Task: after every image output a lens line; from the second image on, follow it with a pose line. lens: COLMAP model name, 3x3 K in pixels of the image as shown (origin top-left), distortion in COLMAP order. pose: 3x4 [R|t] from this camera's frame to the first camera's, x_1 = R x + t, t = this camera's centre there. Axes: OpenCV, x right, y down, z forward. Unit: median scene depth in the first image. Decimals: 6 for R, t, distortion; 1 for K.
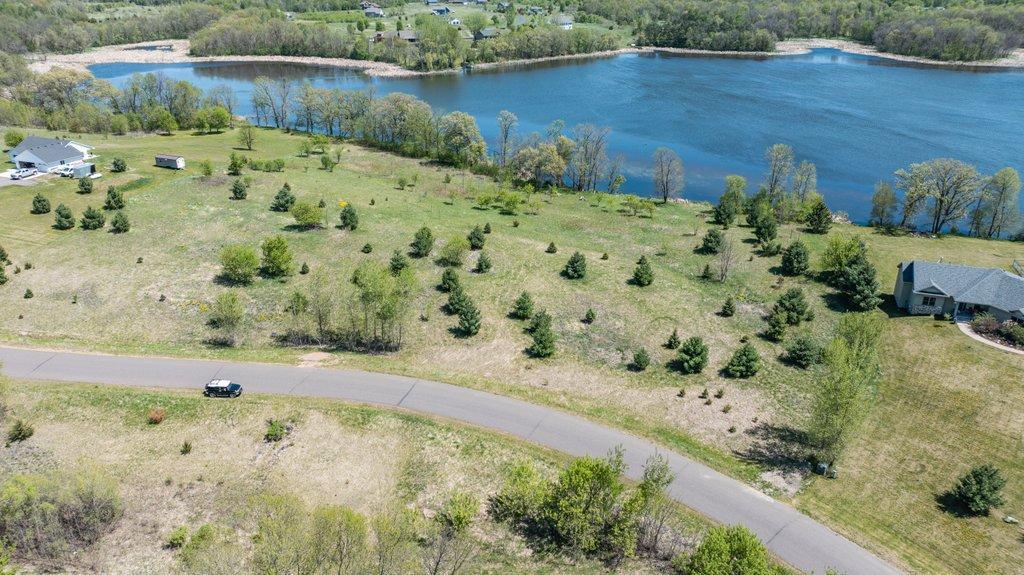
lens RADIAL K [[720.0, 0, 508.9], [0, 720.0, 286.4], [0, 0, 1]] dist [-0.038987, 0.043677]
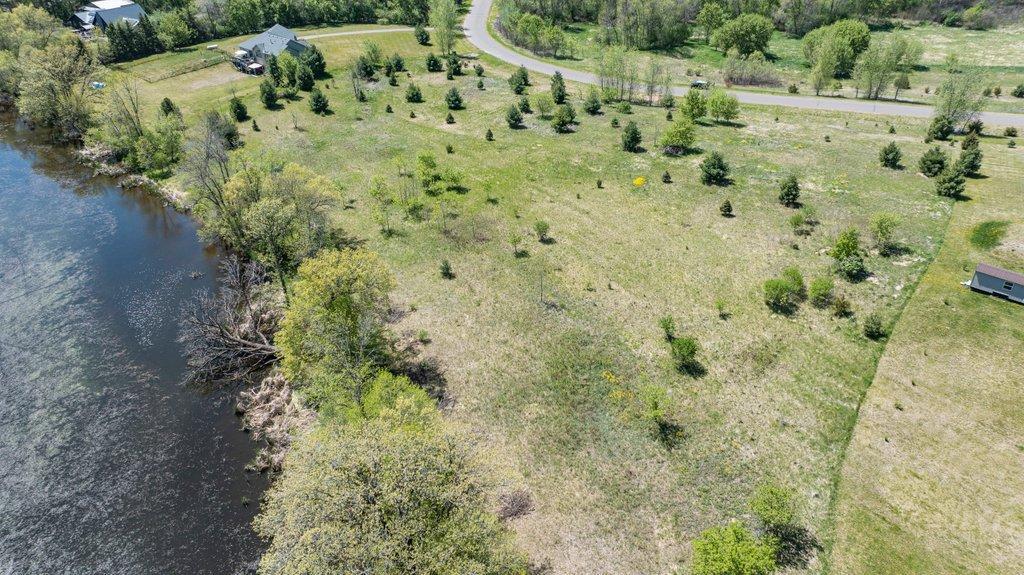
lens RADIAL K [[720.0, 0, 512.2], [0, 720.0, 281.9], [0, 0, 1]] dist [-0.038987, 0.043677]
pose [[-0.938150, -0.174973, 0.298761, -0.431217], [0.144682, 0.585827, 0.797417, -0.826220], [-0.314549, 0.791322, -0.524279, 1.877749]]
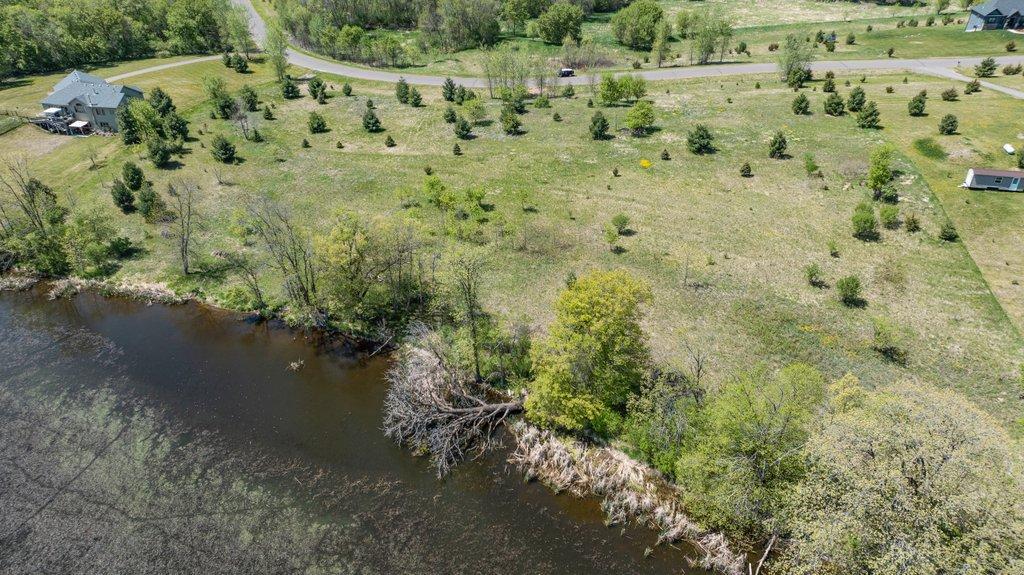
lens RADIAL K [[720.0, 0, 511.6], [0, 720.0, 283.8], [0, 0, 1]] dist [-0.038987, 0.043677]
pose [[-0.989361, 0.083611, -0.119055, 0.030325], [-0.050059, 0.572729, 0.818215, -0.846369], [0.136597, 0.815470, -0.562450, 1.905718]]
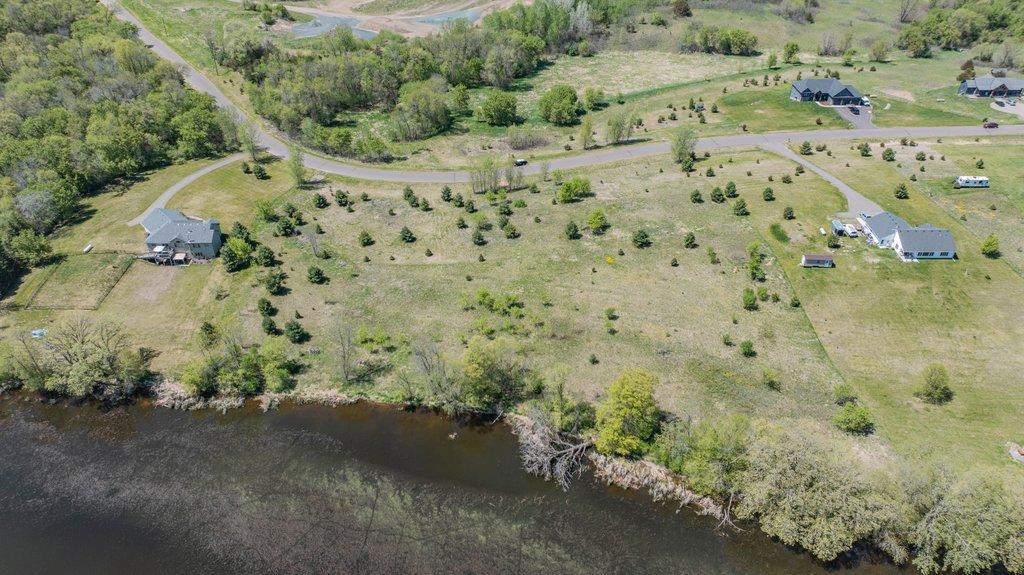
lens RADIAL K [[720.0, 0, 512.5], [0, 720.0, 286.2], [0, 0, 1]] dist [-0.038987, 0.043677]
pose [[-0.938107, 0.198028, -0.284148, 0.354943], [-0.141441, 0.529839, 0.836220, -1.357408], [0.316148, 0.824654, -0.469037, 1.933857]]
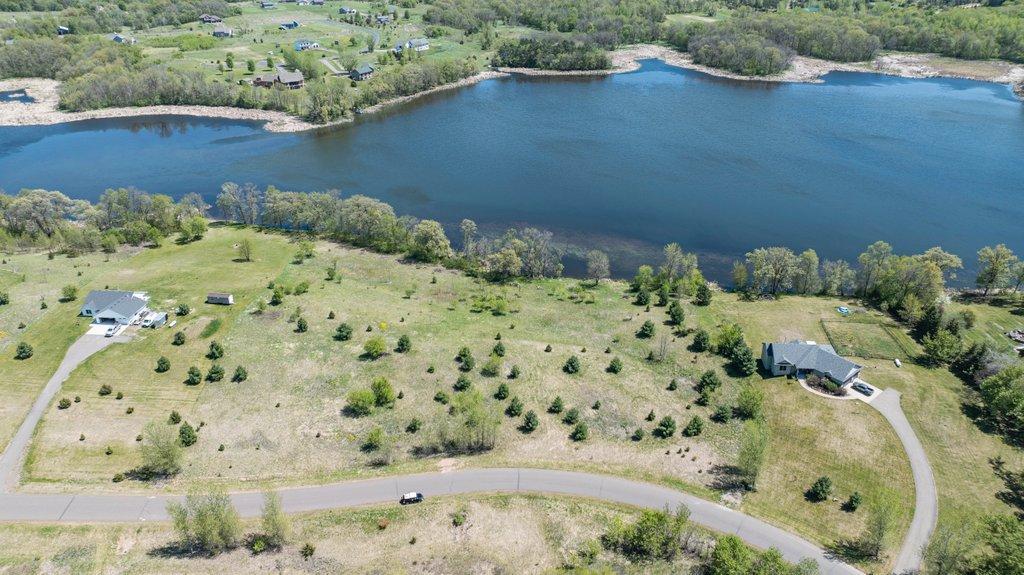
lens RADIAL K [[720.0, 0, 511.3], [0, 720.0, 286.8], [0, 0, 1]] dist [-0.038987, 0.043677]
pose [[0.968471, -0.122540, 0.216905, -0.347301], [0.110476, 0.991622, 0.066944, -0.310062], [-0.223291, -0.040871, 0.973895, -0.466380]]
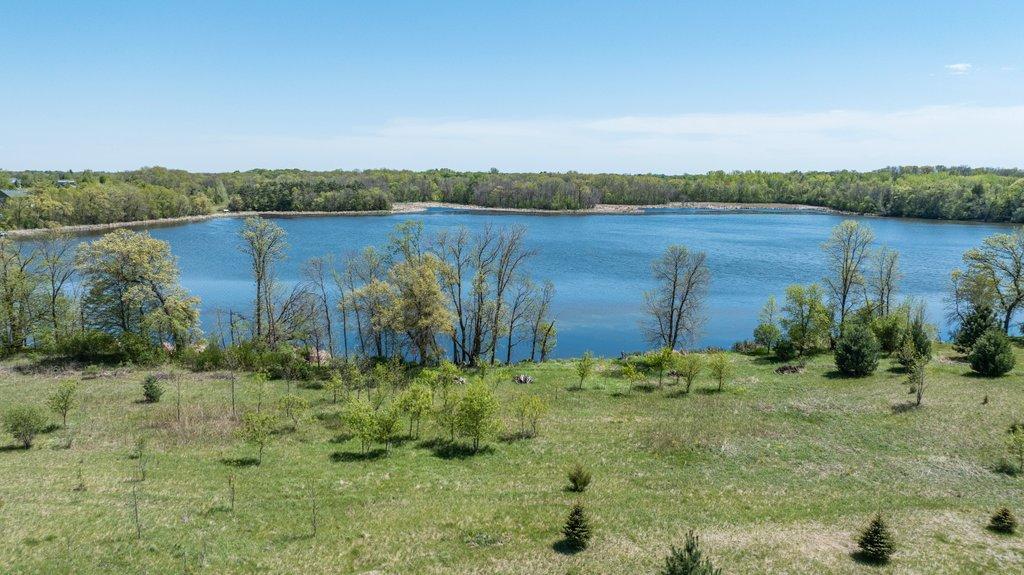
lens RADIAL K [[720.0, 0, 517.3], [0, 720.0, 289.7], [0, 0, 1]] dist [-0.038987, 0.043677]
pose [[0.804826, -0.087551, 0.587017, -0.209516], [0.231809, 0.956871, -0.175107, -0.137638], [-0.546369, 0.277007, 0.790410, 0.896716]]
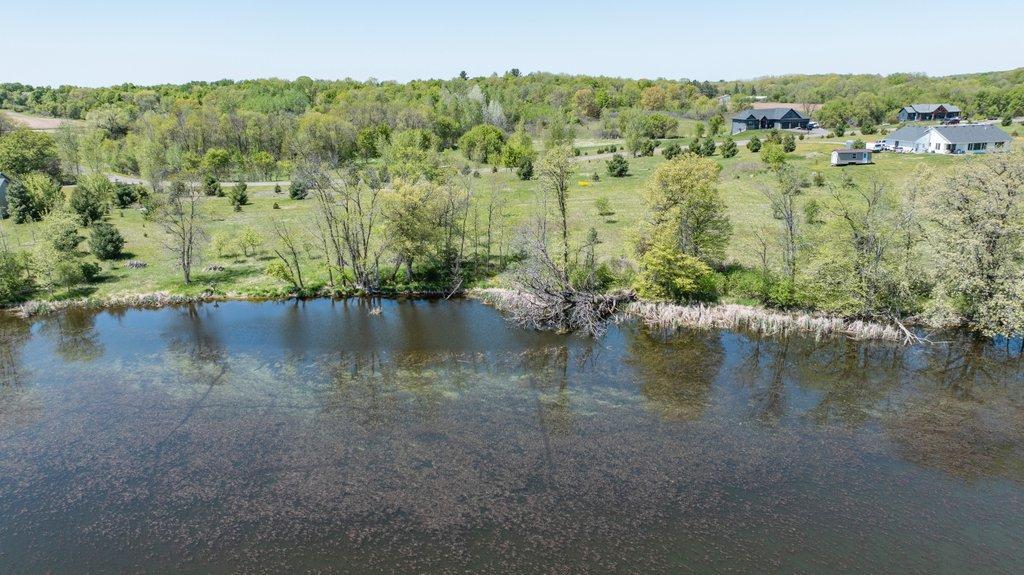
lens RADIAL K [[720.0, 0, 513.4], [0, 720.0, 291.6], [0, 0, 1]] dist [-0.038987, 0.043677]
pose [[-0.876618, 0.150356, -0.457093, 0.346466], [-0.171888, 0.789406, 0.589316, -0.644760], [0.449439, 0.595174, -0.666163, 2.031263]]
